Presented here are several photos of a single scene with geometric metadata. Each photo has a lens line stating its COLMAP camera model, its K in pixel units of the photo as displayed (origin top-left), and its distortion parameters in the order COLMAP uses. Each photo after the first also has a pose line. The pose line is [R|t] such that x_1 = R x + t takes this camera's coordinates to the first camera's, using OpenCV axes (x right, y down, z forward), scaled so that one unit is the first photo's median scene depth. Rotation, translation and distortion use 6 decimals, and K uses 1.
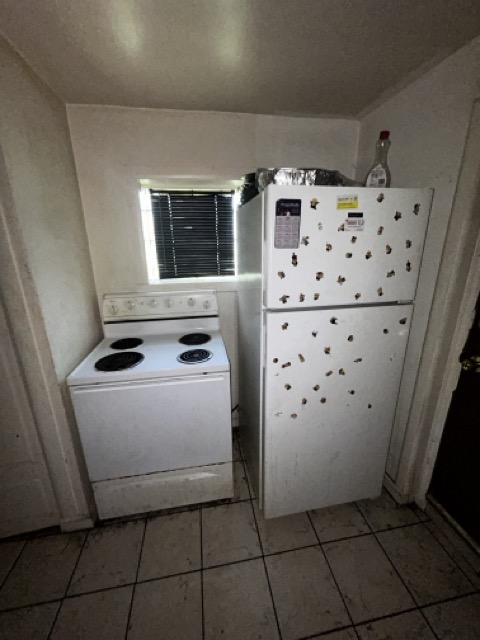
lens RADIAL K [[260.7, 0, 240.3], [0, 260.7, 316.8], [0, 0, 1]] dist [0.002460, 0.000177]
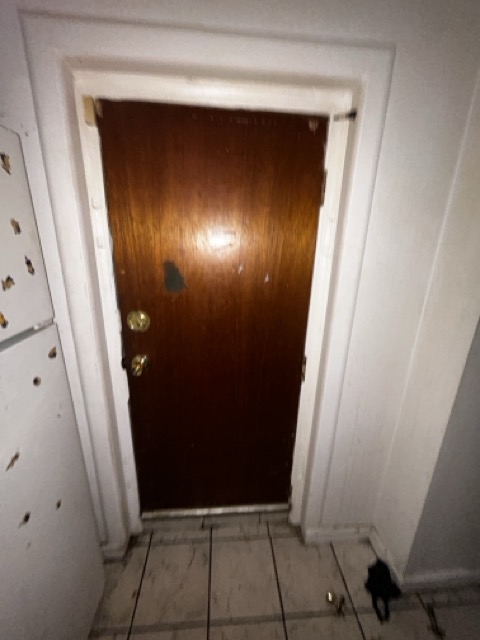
lens RADIAL K [[260.7, 0, 240.3], [0, 260.7, 316.8], [0, 0, 1]] dist [0.002460, 0.000177]
pose [[0.089550, -0.276317, 0.956885, 0.074940], [0.255127, 0.935054, 0.246137, -0.086876], [-0.962752, 0.222086, 0.154230, 0.377434]]
